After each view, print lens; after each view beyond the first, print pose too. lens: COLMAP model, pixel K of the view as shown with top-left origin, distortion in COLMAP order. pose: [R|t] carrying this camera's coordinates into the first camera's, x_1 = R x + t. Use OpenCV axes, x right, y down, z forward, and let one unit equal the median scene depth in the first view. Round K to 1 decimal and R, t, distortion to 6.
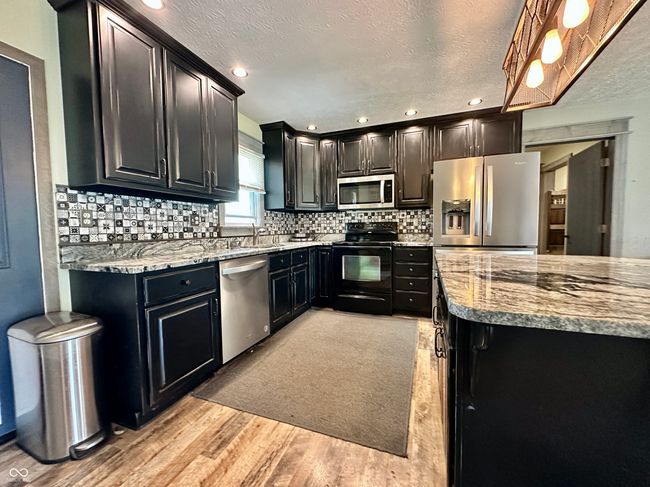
lens RADIAL K [[262.9, 0, 325.0], [0, 262.9, 243.5], [0, 0, 1]] dist [-0.001208, 0.000071]
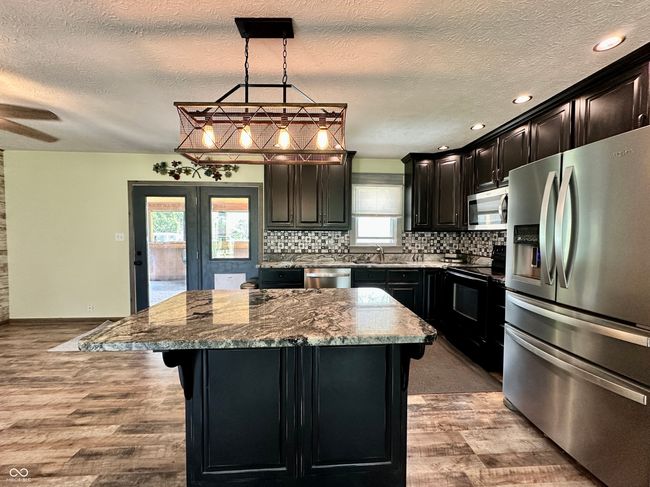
lens RADIAL K [[266.7, 0, 325.0], [0, 266.7, 243.5], [0, 0, 1]] dist [-0.001454, -0.000092]
pose [[0.418360, 0.045995, -0.907116, 0.848299], [-0.060924, 0.997889, 0.022499, -0.098329], [0.906236, 0.045852, 0.420279, 0.247102]]
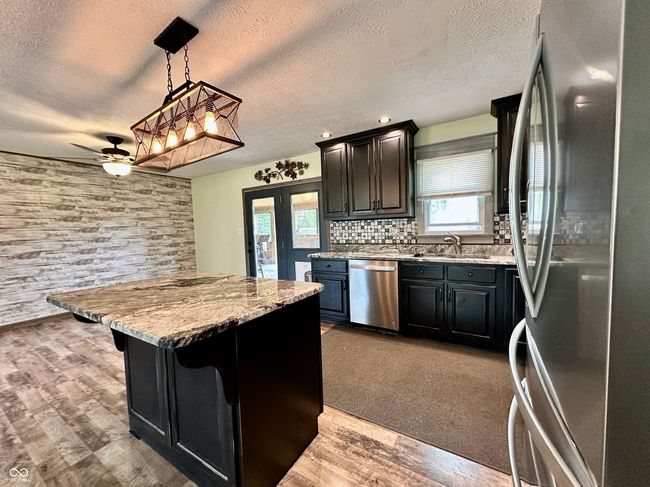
lens RADIAL K [[258.5, 0, 325.0], [0, 258.5, 243.5], [0, 0, 1]] dist [-0.002085, 0.000268]
pose [[-0.181112, 0.074281, -0.980653, 0.826132], [-0.020102, 0.996656, 0.079206, -0.107834], [0.983257, 0.034058, -0.179013, 0.765747]]
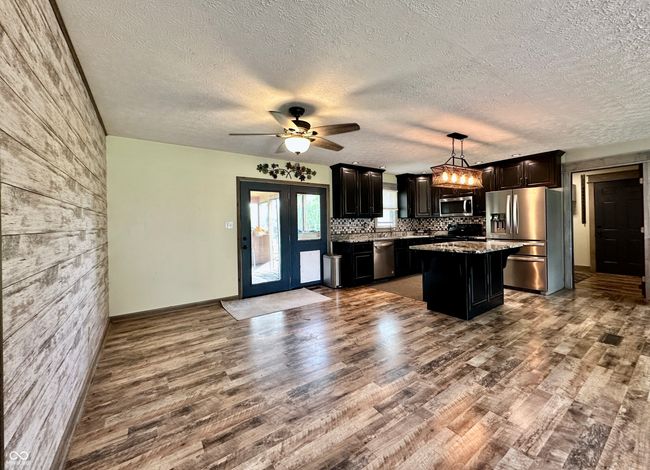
lens RADIAL K [[260.3, 0, 328.0], [0, 260.3, 224.3], [0, 0, 1]] dist [0.000266, 0.000015]
pose [[0.832411, -0.002497, -0.554154, 0.491520], [-0.023264, 0.998951, -0.039447, 0.003915], [0.553671, 0.045728, 0.831479, -1.061723]]
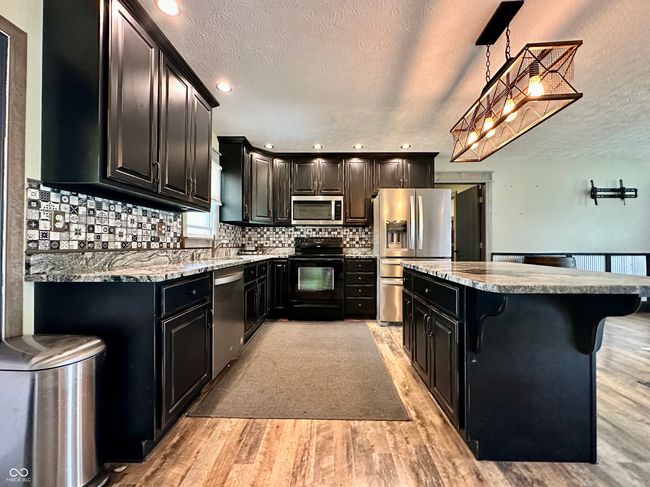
lens RADIAL K [[258.5, 0, 325.0], [0, 258.5, 243.5], [0, 0, 1]] dist [-0.002085, 0.000268]
pose [[0.940958, 0.017361, 0.338079, -0.226253], [0.004045, 0.998036, -0.062510, 0.017943], [-0.338501, 0.060186, 0.939039, -0.034363]]
